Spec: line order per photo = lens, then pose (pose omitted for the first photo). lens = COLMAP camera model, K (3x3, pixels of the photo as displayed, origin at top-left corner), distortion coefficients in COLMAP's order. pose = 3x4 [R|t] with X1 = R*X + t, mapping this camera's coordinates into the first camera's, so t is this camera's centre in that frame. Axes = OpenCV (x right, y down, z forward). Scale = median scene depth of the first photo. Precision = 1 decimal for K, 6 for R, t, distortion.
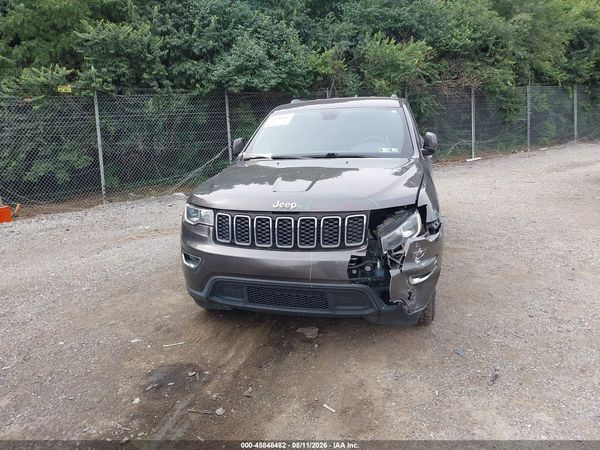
lens RADIAL K [[479.6, 0, 287.8], [0, 479.6, 224.0], [0, 0, 1]] dist [-0.004698, 0.003527]
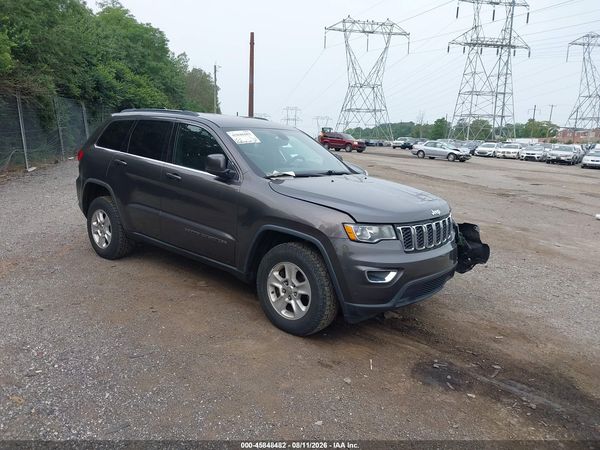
lens RADIAL K [[479.6, 0, 287.8], [0, 479.6, 224.0], [0, 0, 1]] dist [-0.004698, 0.003527]
pose [[0.418344, -0.112929, 0.901241, -0.779193], [0.124992, 0.989958, 0.066026, -0.083500], [-0.899647, 0.085026, 0.428259, 0.464058]]
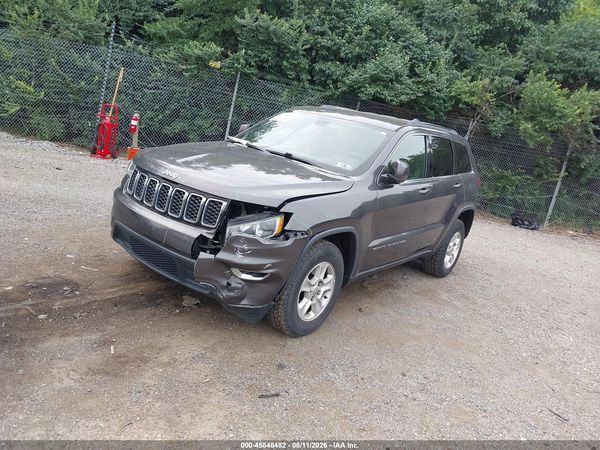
lens RADIAL K [[484.3, 0, 288.6], [0, 484.3, 216.7], [0, 0, 1]] dist [-0.007779, 0.005963]
pose [[0.888515, 0.295367, -0.351140, 0.380150], [-0.307785, 0.951217, 0.021322, -0.030457], [0.340308, 0.089131, 0.936080, 0.029536]]
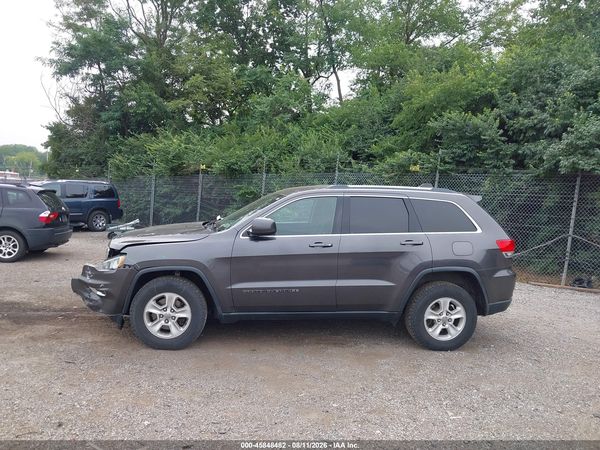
lens RADIAL K [[479.6, 0, 287.8], [0, 479.6, 224.0], [0, 0, 1]] dist [-0.004698, 0.003527]
pose [[0.349558, 0.123102, -0.928792, 1.127933], [-0.253898, 0.966683, 0.032567, -0.187105], [0.901857, 0.224434, 0.369167, 0.522465]]
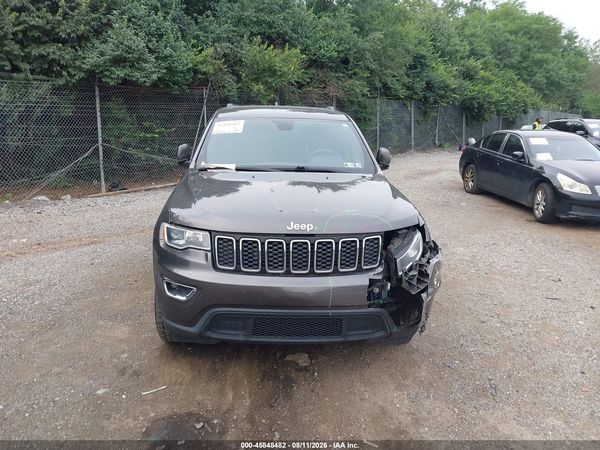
lens RADIAL K [[484.3, 0, 288.6], [0, 484.3, 216.7], [0, 0, 1]] dist [-0.007779, 0.005963]
pose [[0.945405, -0.007330, 0.325815, -0.189715], [0.011574, 0.999872, -0.011088, -0.028185], [-0.325691, 0.014254, 0.945369, 0.074331]]
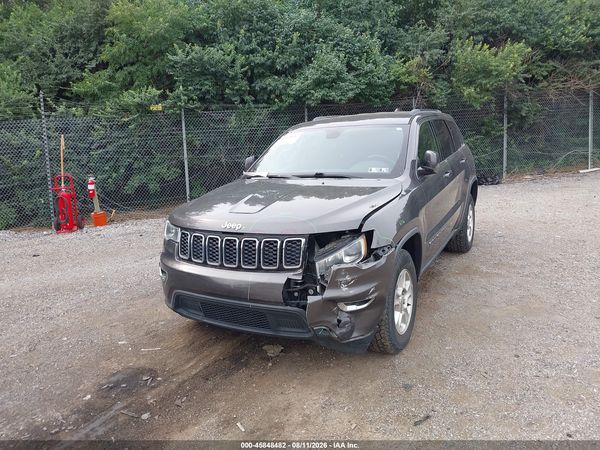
lens RADIAL K [[479.6, 0, 287.8], [0, 479.6, 224.0], [0, 0, 1]] dist [-0.004698, 0.003527]
pose [[0.967897, 0.030330, -0.249510, 0.214885], [-0.034202, 0.999352, -0.011194, -0.020874], [0.249009, 0.019368, 0.968307, 0.012596]]
